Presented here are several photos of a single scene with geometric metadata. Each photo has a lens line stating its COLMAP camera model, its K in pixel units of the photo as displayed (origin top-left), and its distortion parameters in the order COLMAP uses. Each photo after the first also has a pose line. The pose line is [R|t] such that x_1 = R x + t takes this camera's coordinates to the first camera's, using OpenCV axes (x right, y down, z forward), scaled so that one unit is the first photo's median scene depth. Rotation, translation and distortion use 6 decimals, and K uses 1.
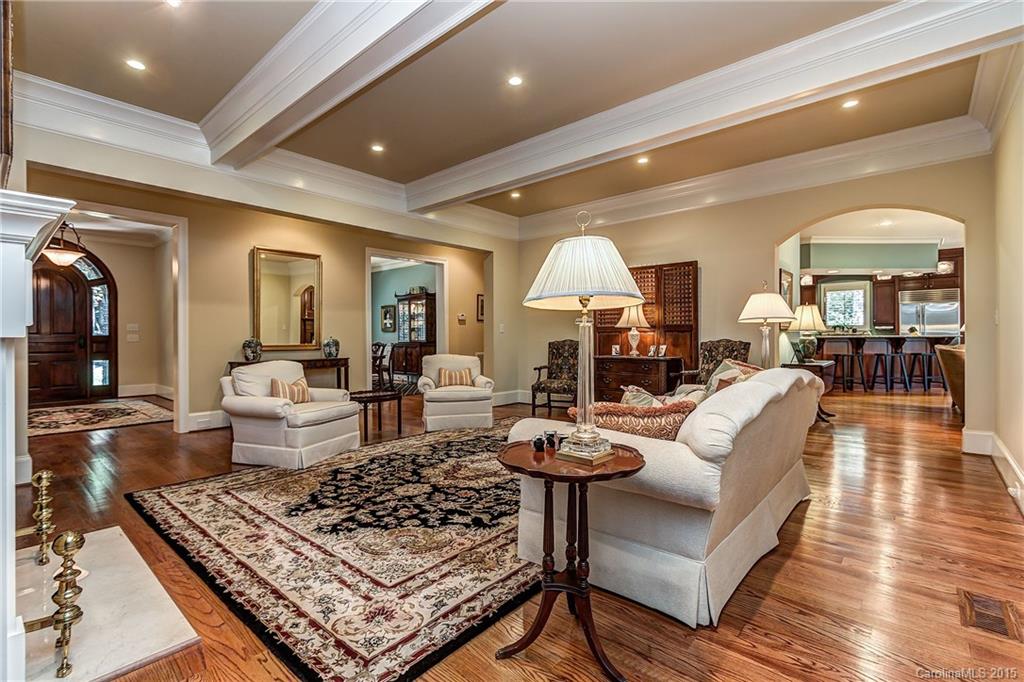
lens RADIAL K [[462.4, 0, 512.0], [0, 462.4, 341.0], [0, 0, 1]] dist [0.002787, -0.000157]
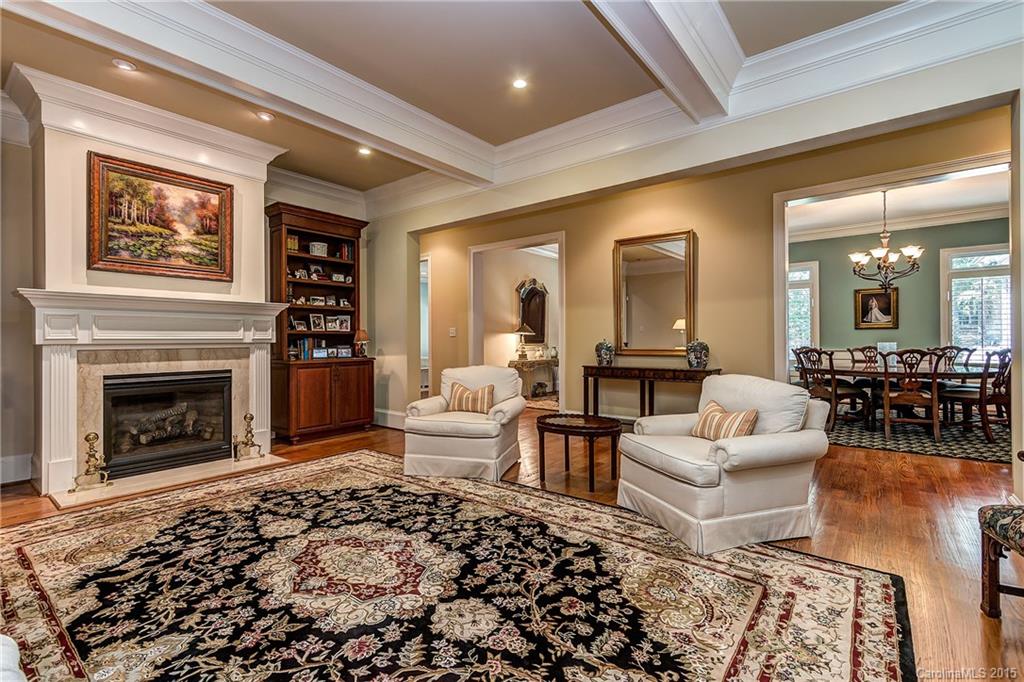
lens RADIAL K [[462.4, 0, 512.0], [0, 462.4, 341.0], [0, 0, 1]] dist [0.002787, -0.000157]
pose [[0.055038, 0.009887, -0.998435, 0.656026], [-0.003463, 0.999947, 0.009711, -0.024640], [0.998478, 0.002923, 0.055069, 1.407543]]
